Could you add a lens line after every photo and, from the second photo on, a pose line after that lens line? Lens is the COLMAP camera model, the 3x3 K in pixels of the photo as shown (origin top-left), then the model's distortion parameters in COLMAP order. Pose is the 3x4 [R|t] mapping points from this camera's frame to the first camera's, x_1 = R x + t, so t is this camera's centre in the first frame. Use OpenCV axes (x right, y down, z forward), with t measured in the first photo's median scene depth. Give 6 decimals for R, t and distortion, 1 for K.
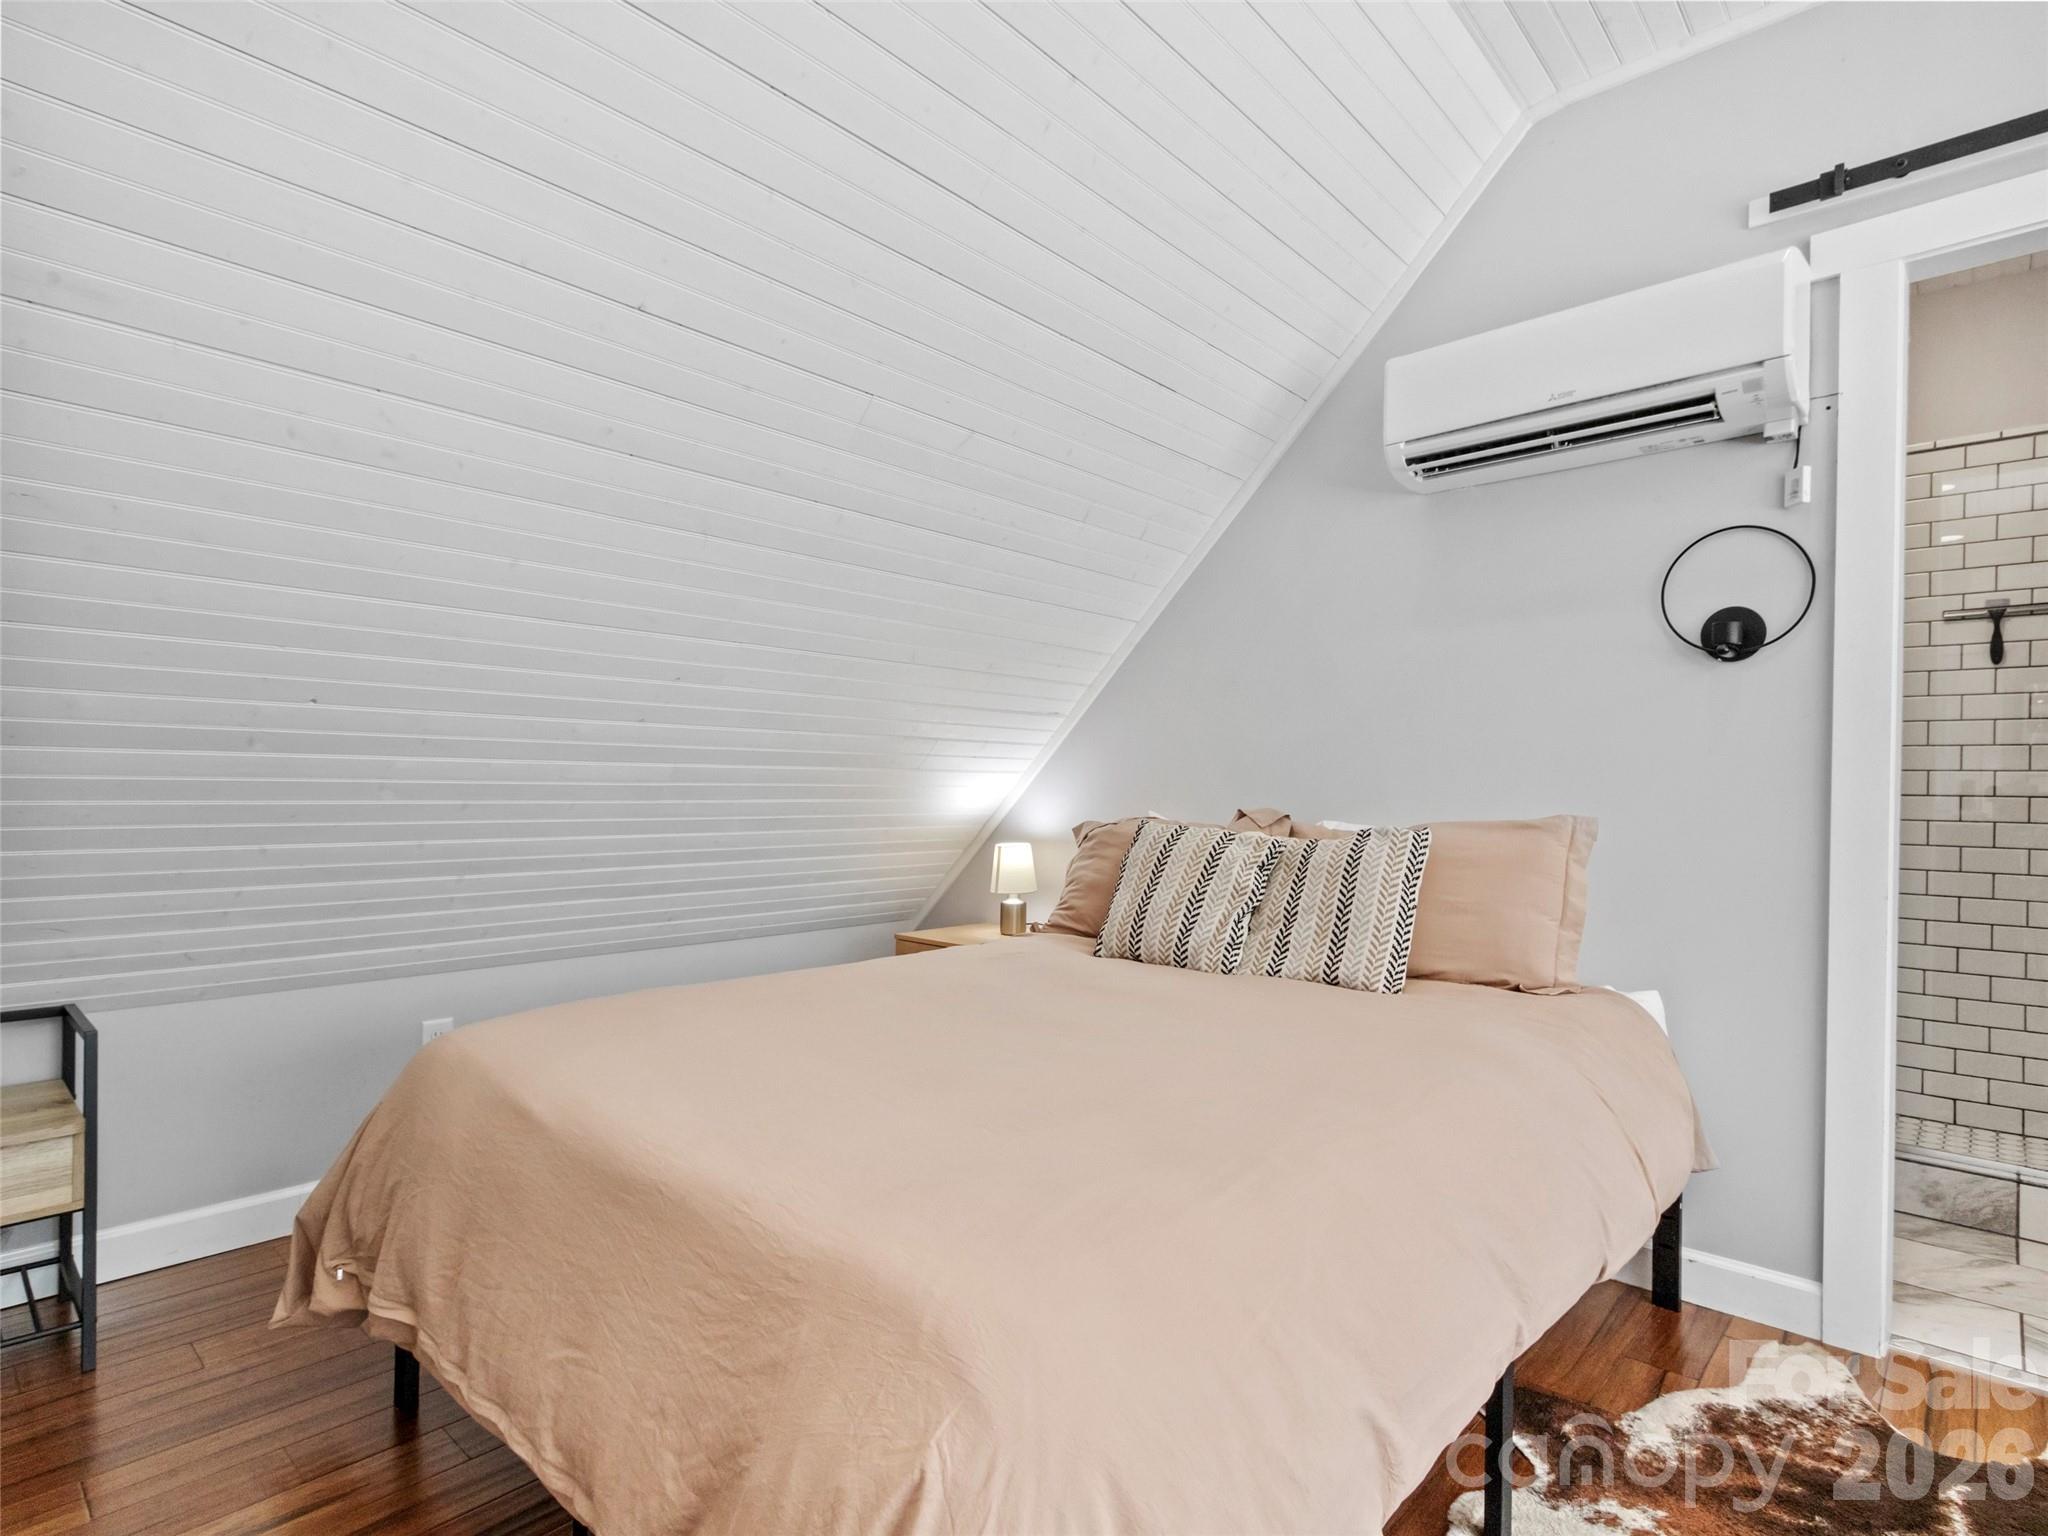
lens RADIAL K [[1076.3, 0, 1013.4], [0, 1076.3, 765.4], [0, 0, 1]] dist [0.004438, -0.002489]
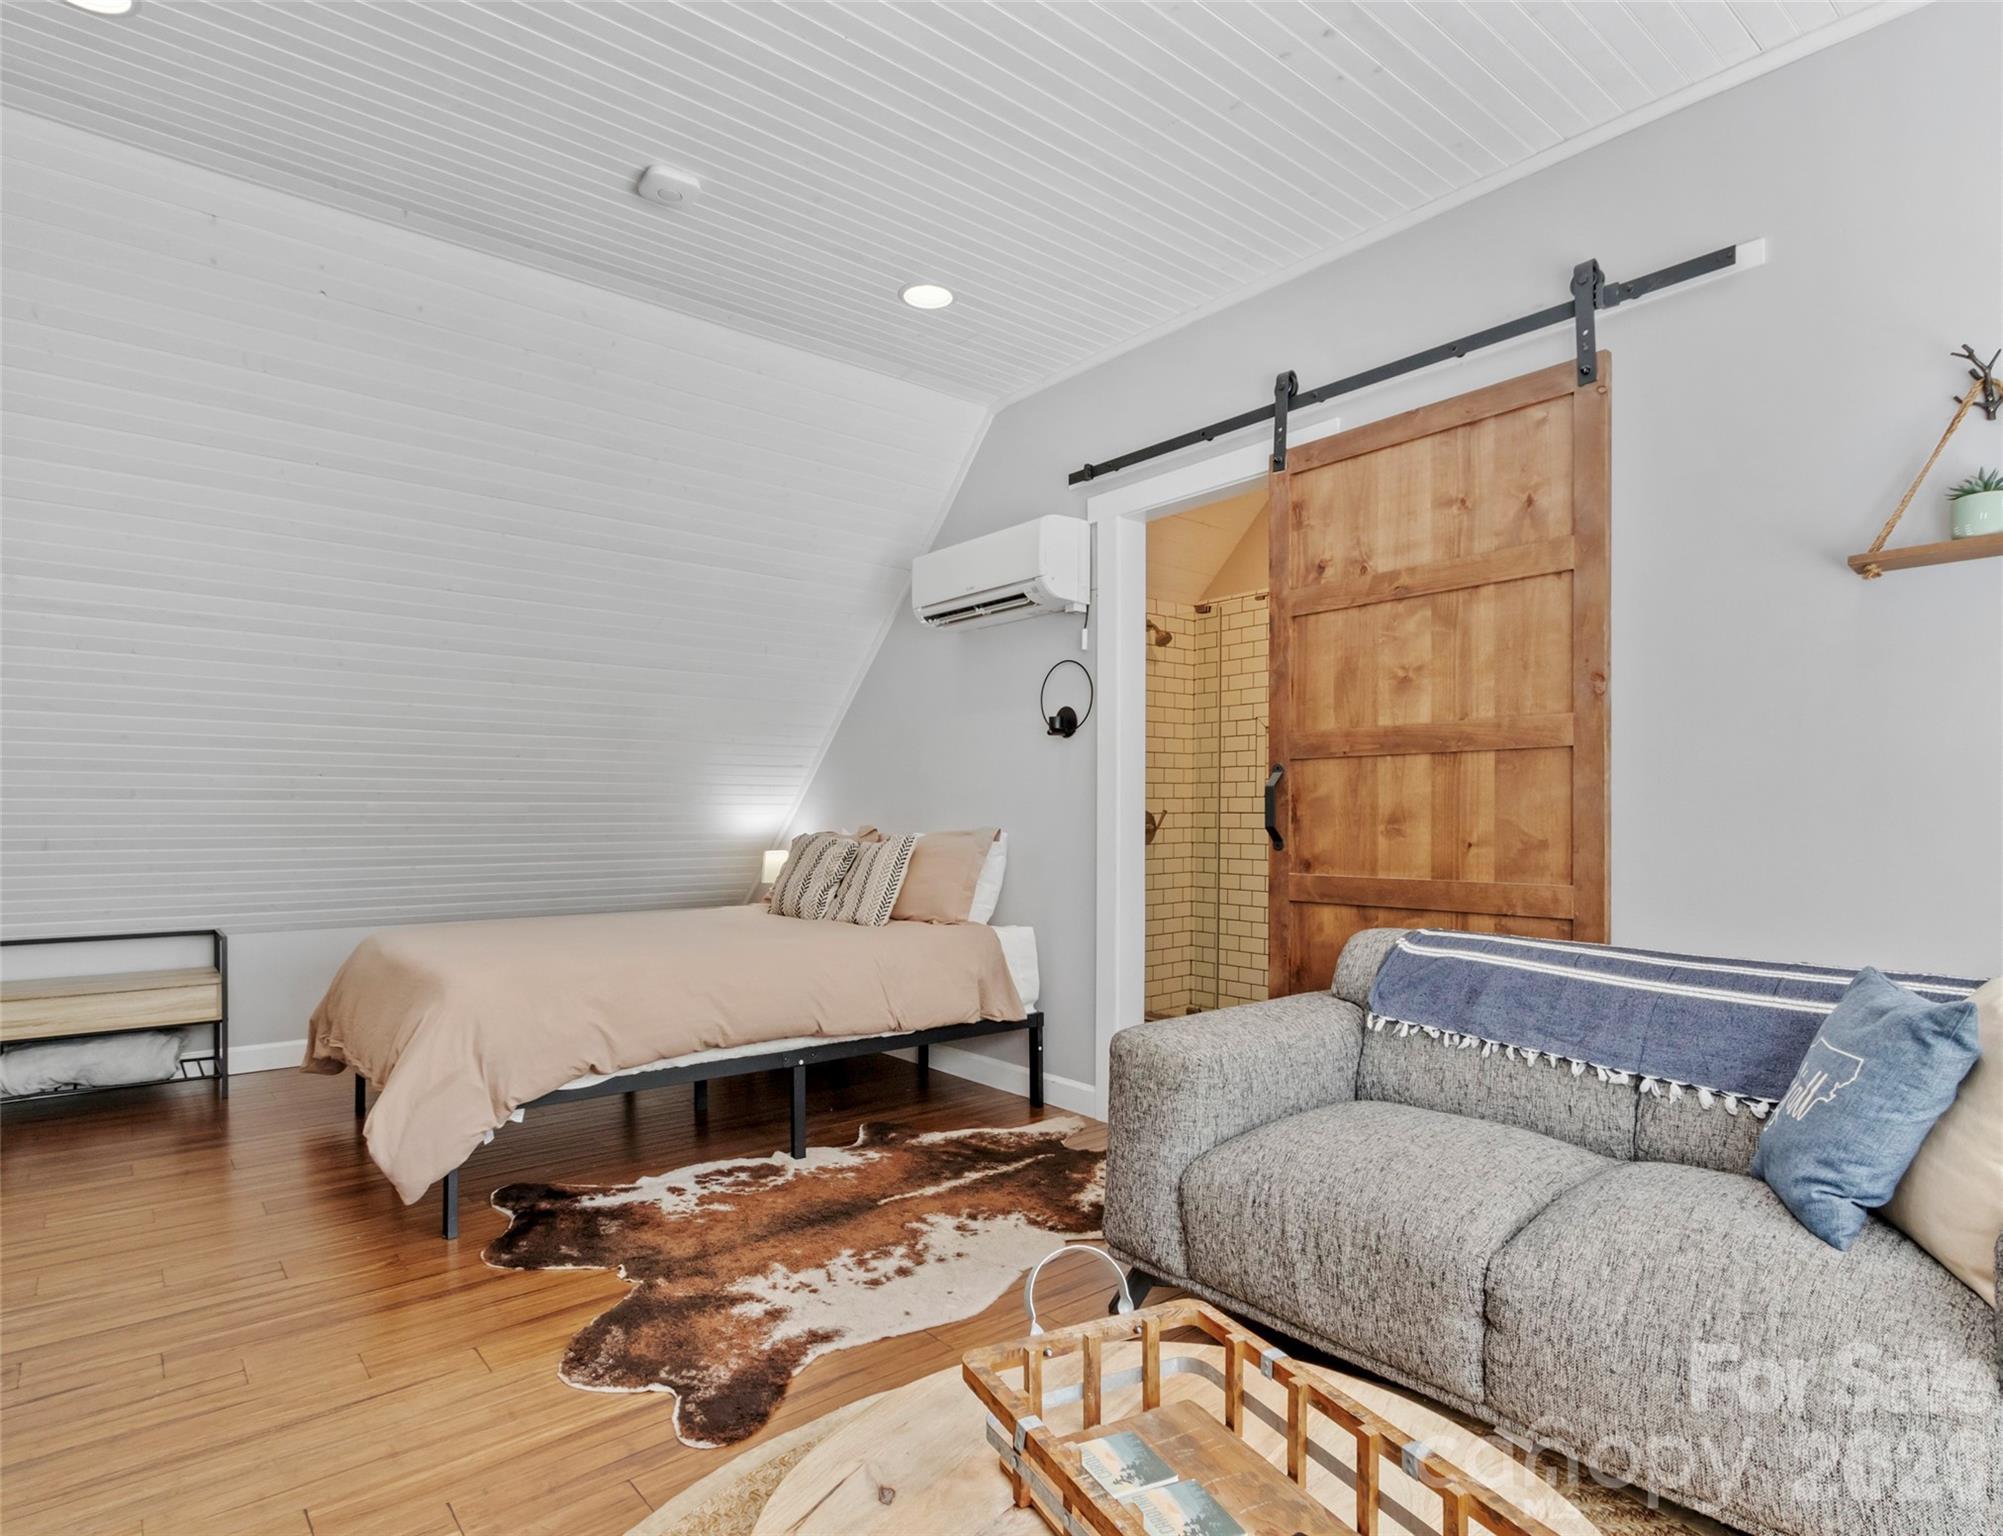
lens RADIAL K [[1084.2, 0, 960.6], [0, 1084.2, 802.0], [0, 0, 1]] dist [0.007113, 0.001277]
pose [[0.989825, -0.011730, -0.141809, 0.666075], [0.012918, 0.999889, 0.007463, -0.007462], [0.141706, -0.009219, 0.989866, -0.683946]]
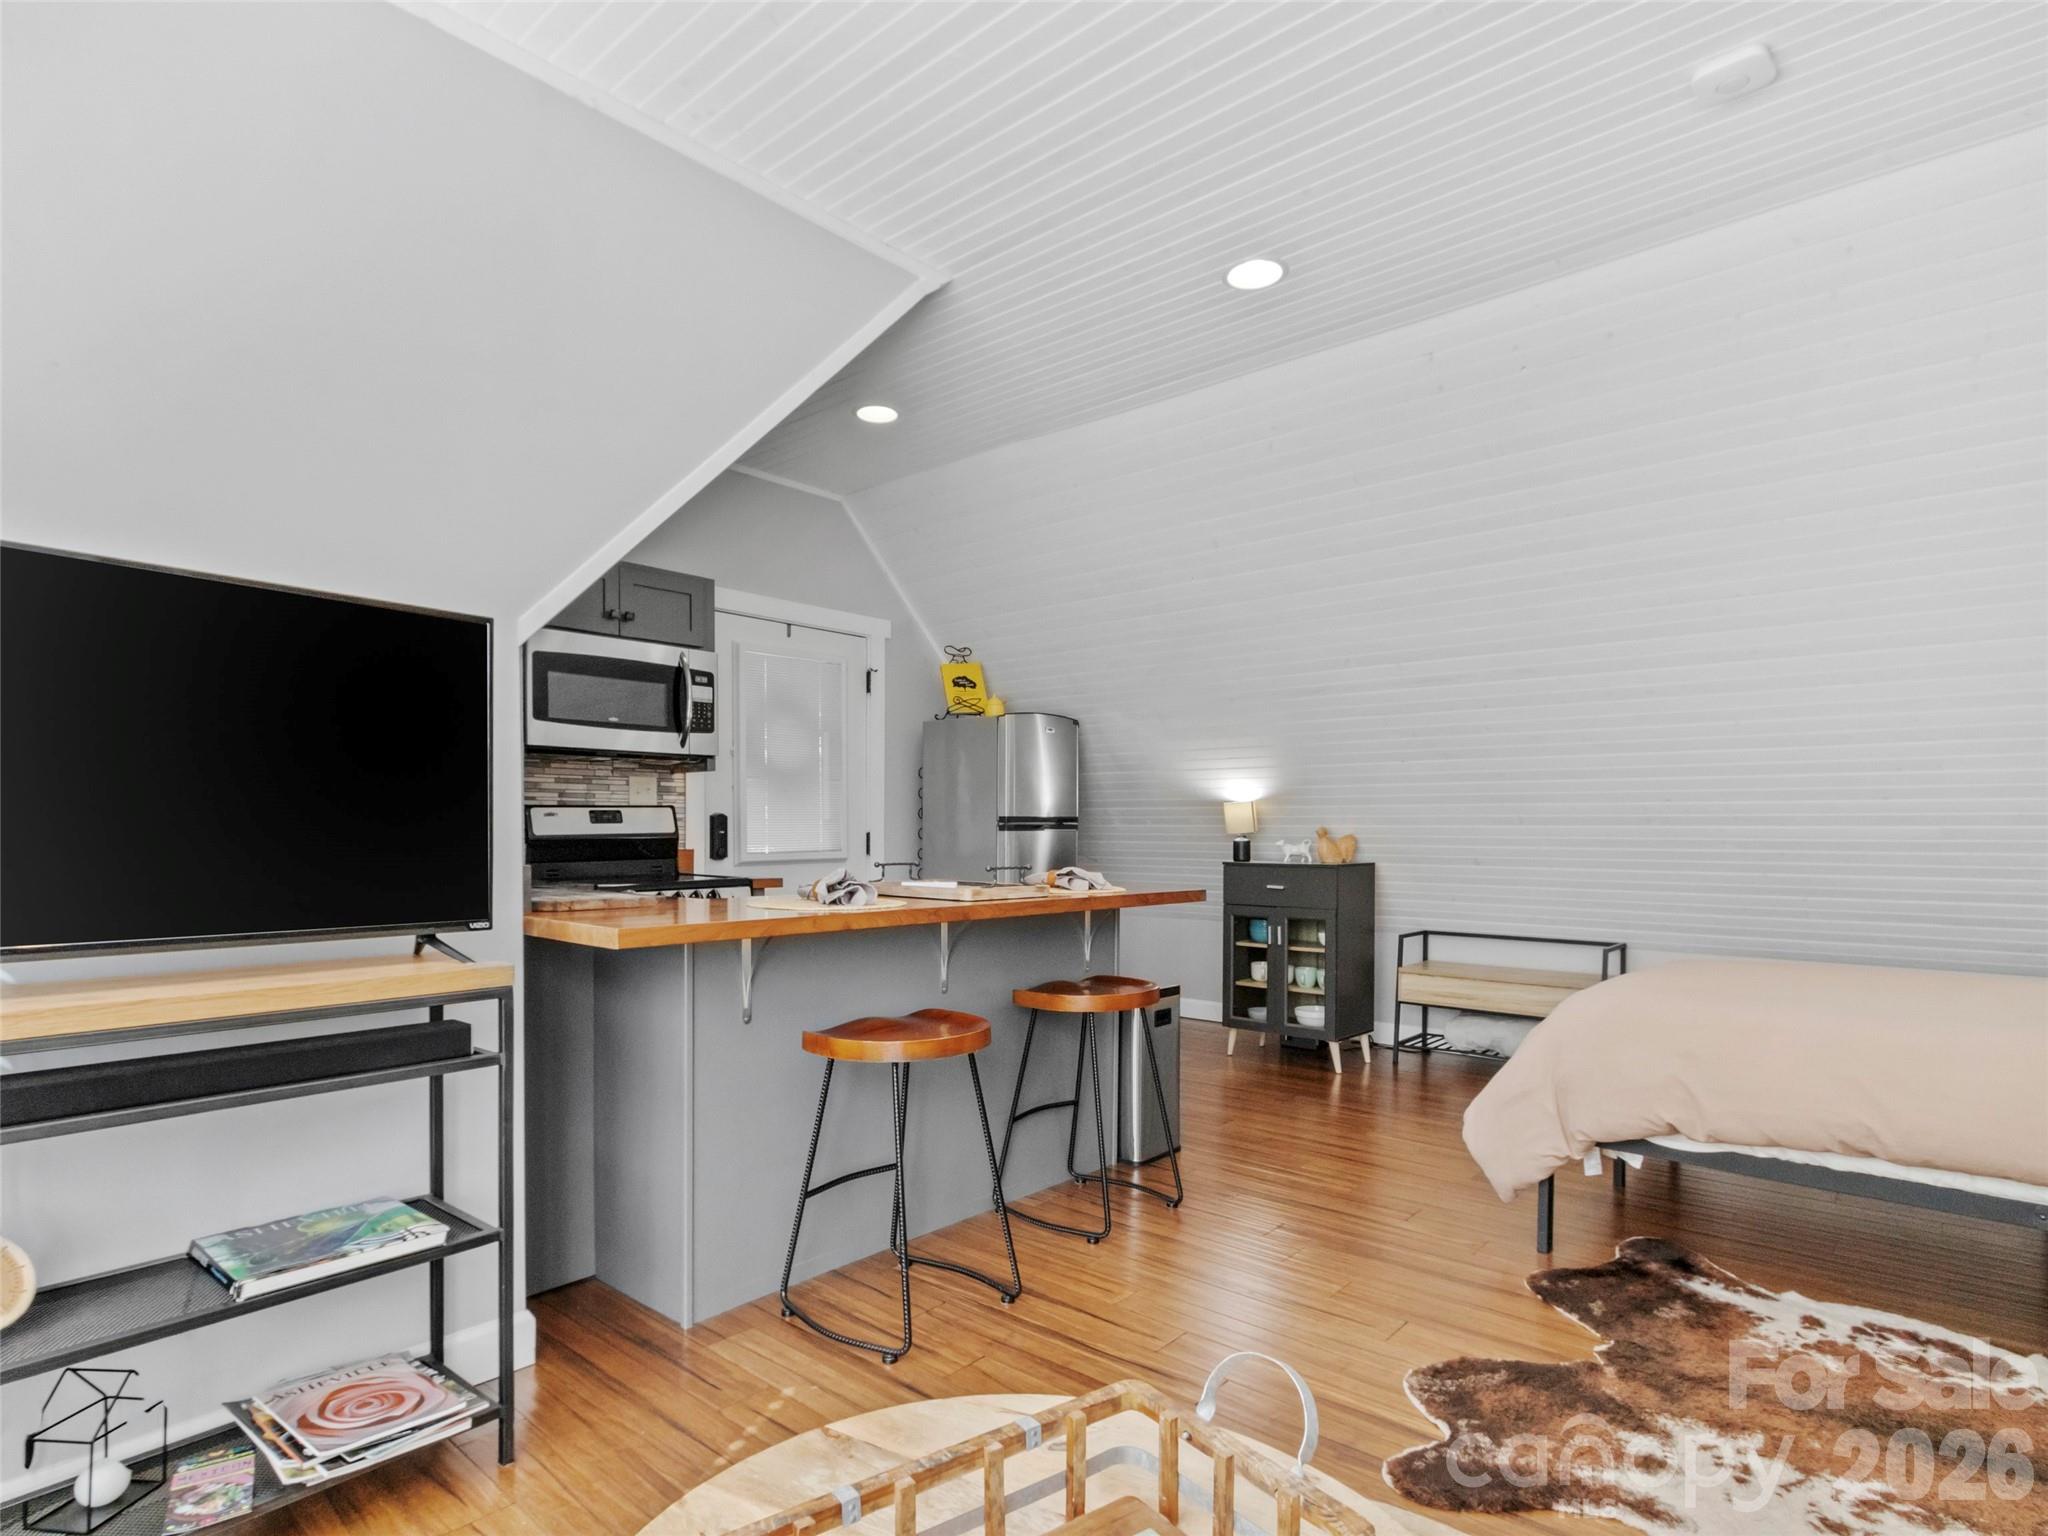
lens RADIAL K [[1076.3, 0, 1019.6], [0, 1076.3, 848.9], [0, 0, 1]] dist [0.004438, -0.002489]
pose [[0.036325, 0.005908, -0.999323, 1.090440], [0.013621, 0.999887, 0.006406, 0.002314], [0.999247, -0.013844, 0.036241, -0.250802]]
